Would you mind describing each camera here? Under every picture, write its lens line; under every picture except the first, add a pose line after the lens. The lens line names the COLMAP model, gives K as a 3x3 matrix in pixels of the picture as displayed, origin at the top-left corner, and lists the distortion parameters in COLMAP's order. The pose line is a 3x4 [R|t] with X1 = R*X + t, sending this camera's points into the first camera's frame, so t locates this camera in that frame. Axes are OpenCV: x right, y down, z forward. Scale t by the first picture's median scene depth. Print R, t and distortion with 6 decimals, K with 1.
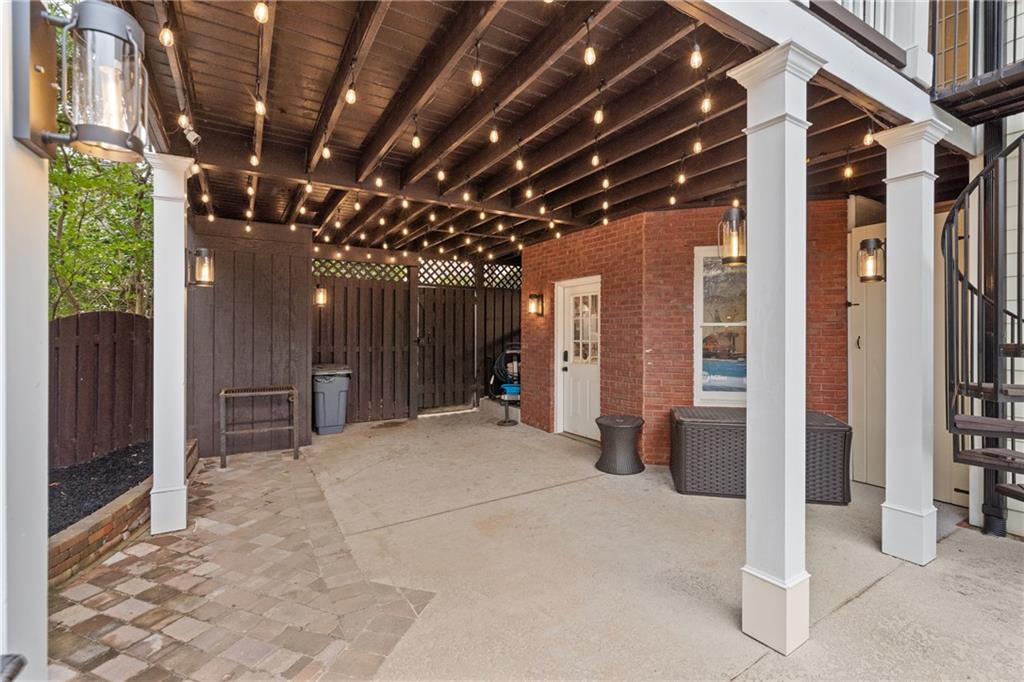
lens RADIAL K [[461.4, 0, 514.0], [0, 461.4, 336.6], [0, 0, 1]] dist [-0.001449, -0.000372]
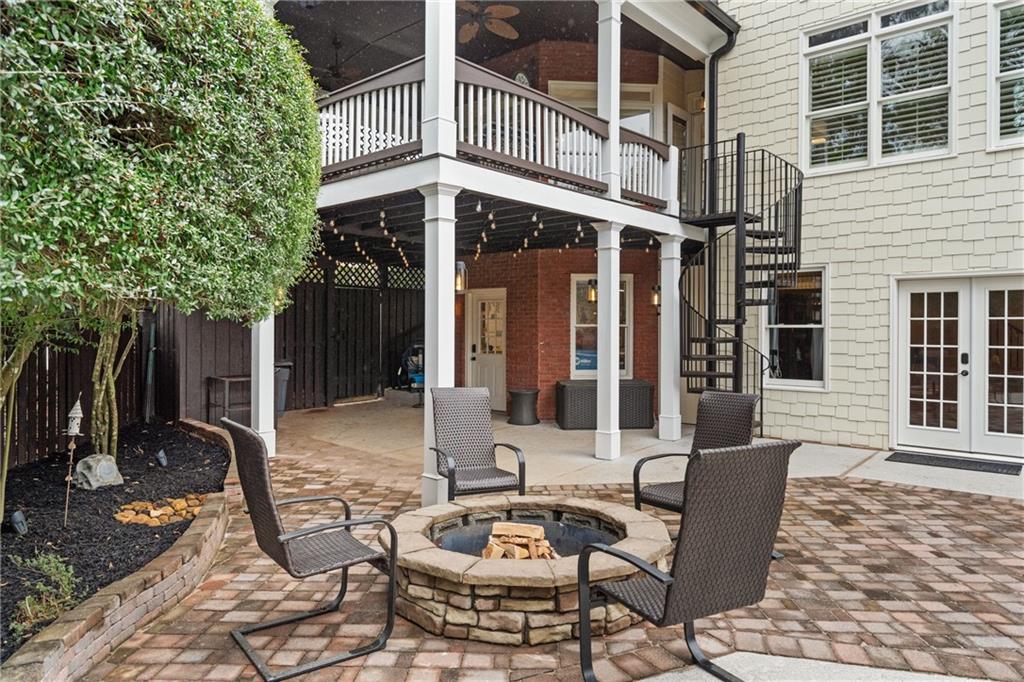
lens RADIAL K [[672.0, 0, 512.8], [0, 672.0, 335.7], [0, 0, 1]] dist [0.004009, 0.000367]
pose [[0.951413, -0.001963, 0.307912, -0.349420], [-0.000829, 0.999960, 0.008935, -0.008998], [-0.307917, -0.008756, 0.951373, -0.773547]]
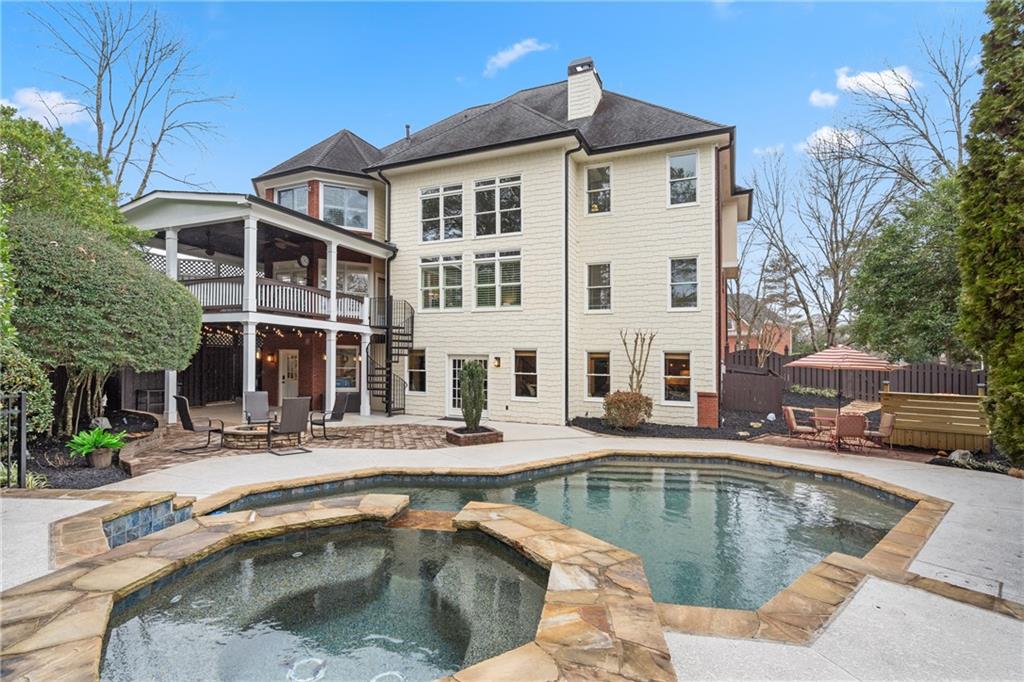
lens RADIAL K [[461.4, 0, 518.4], [0, 461.4, 376.8], [0, 0, 1]] dist [-0.001449, -0.000372]
pose [[0.797240, 0.002851, 0.603656, -0.410659], [-0.021116, 0.999509, 0.023168, -0.051451], [-0.603293, -0.031217, 0.796908, -1.917888]]
